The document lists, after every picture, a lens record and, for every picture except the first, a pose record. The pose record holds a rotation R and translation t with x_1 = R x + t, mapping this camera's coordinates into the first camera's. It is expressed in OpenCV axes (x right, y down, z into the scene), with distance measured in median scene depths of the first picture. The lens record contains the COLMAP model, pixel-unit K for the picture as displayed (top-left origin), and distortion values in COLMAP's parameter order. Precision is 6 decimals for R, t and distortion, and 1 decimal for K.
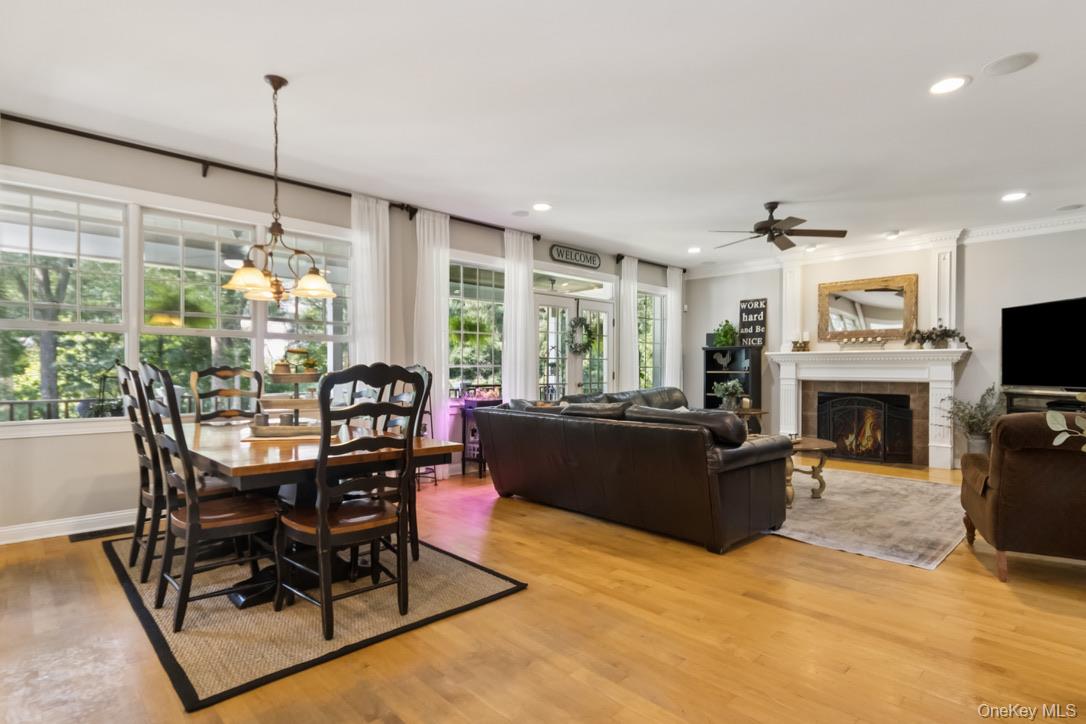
lens RADIAL K [[553.6, 0, 546.0], [0, 553.6, 371.4], [0, 0, 1]] dist [0.001158, 0.003548]
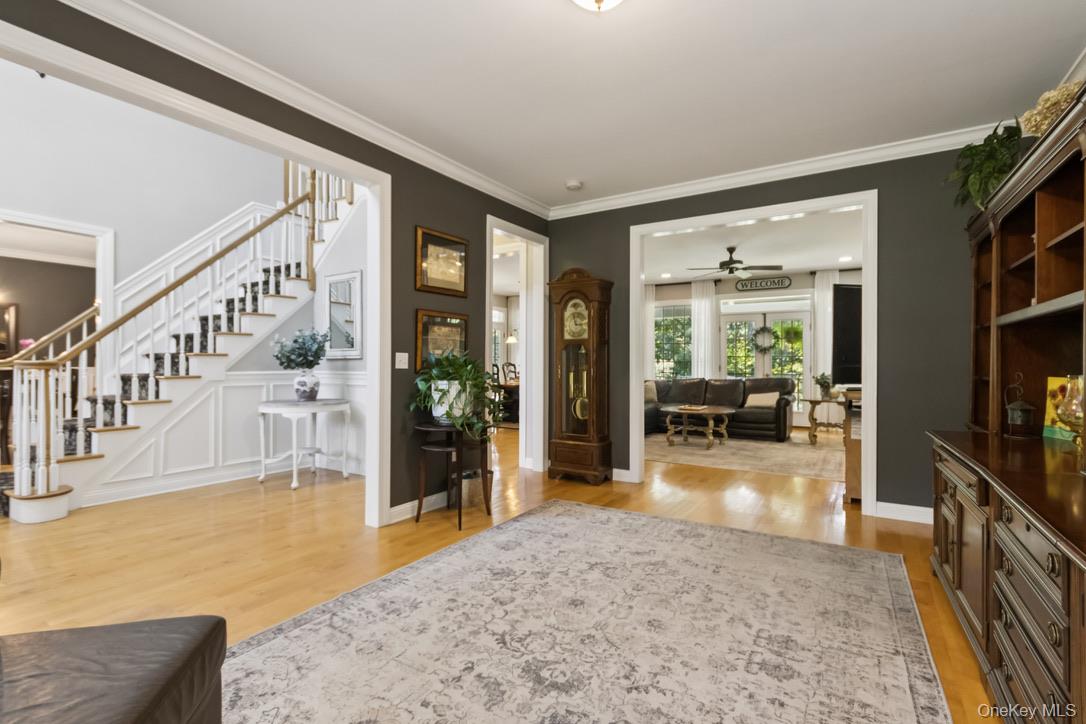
lens RADIAL K [[504.9, 0, 548.7], [0, 504.9, 360.3], [0, 0, 1]] dist [0.005096, -0.001437]
pose [[0.246893, -0.008091, -0.969009, 1.265977], [-0.007015, 0.999924, -0.010137, 0.003870], [0.969017, 0.009300, 0.246817, 0.177183]]
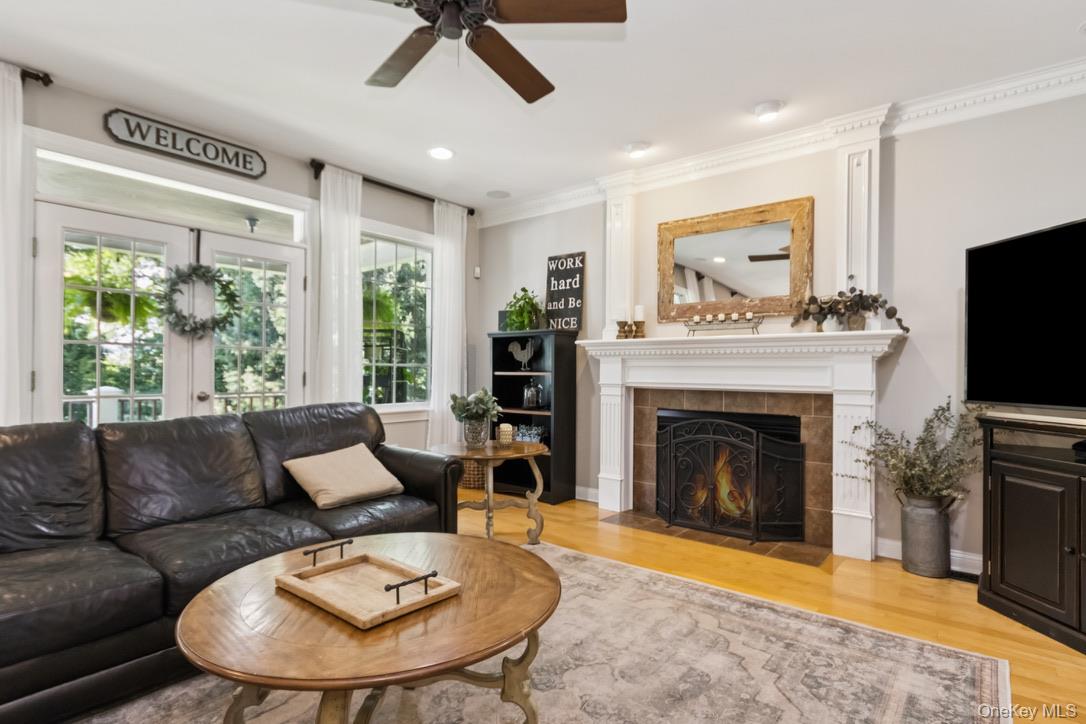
lens RADIAL K [[553.6, 0, 548.2], [0, 553.6, 368.6], [0, 0, 1]] dist [0.001158, 0.003548]
pose [[0.991555, 0.004878, 0.129598, 0.342948], [-0.003832, 0.999958, -0.008323, 0.000624], [-0.129633, 0.007756, 0.991532, 0.496136]]
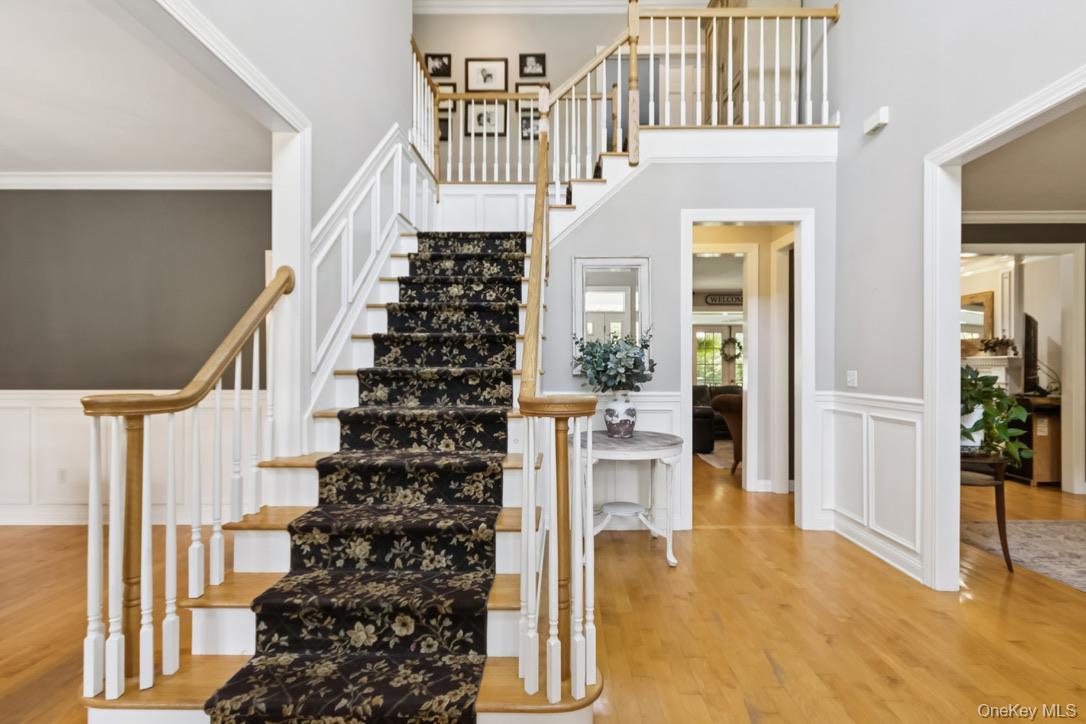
lens RADIAL K [[504.9, 0, 547.6], [0, 504.9, 361.8], [0, 0, 1]] dist [0.005096, -0.001437]
pose [[0.706195, -0.006601, -0.707987, 0.769476], [-0.003223, 0.999916, -0.012538, -0.011945], [0.708010, 0.011136, 0.706115, -0.404439]]
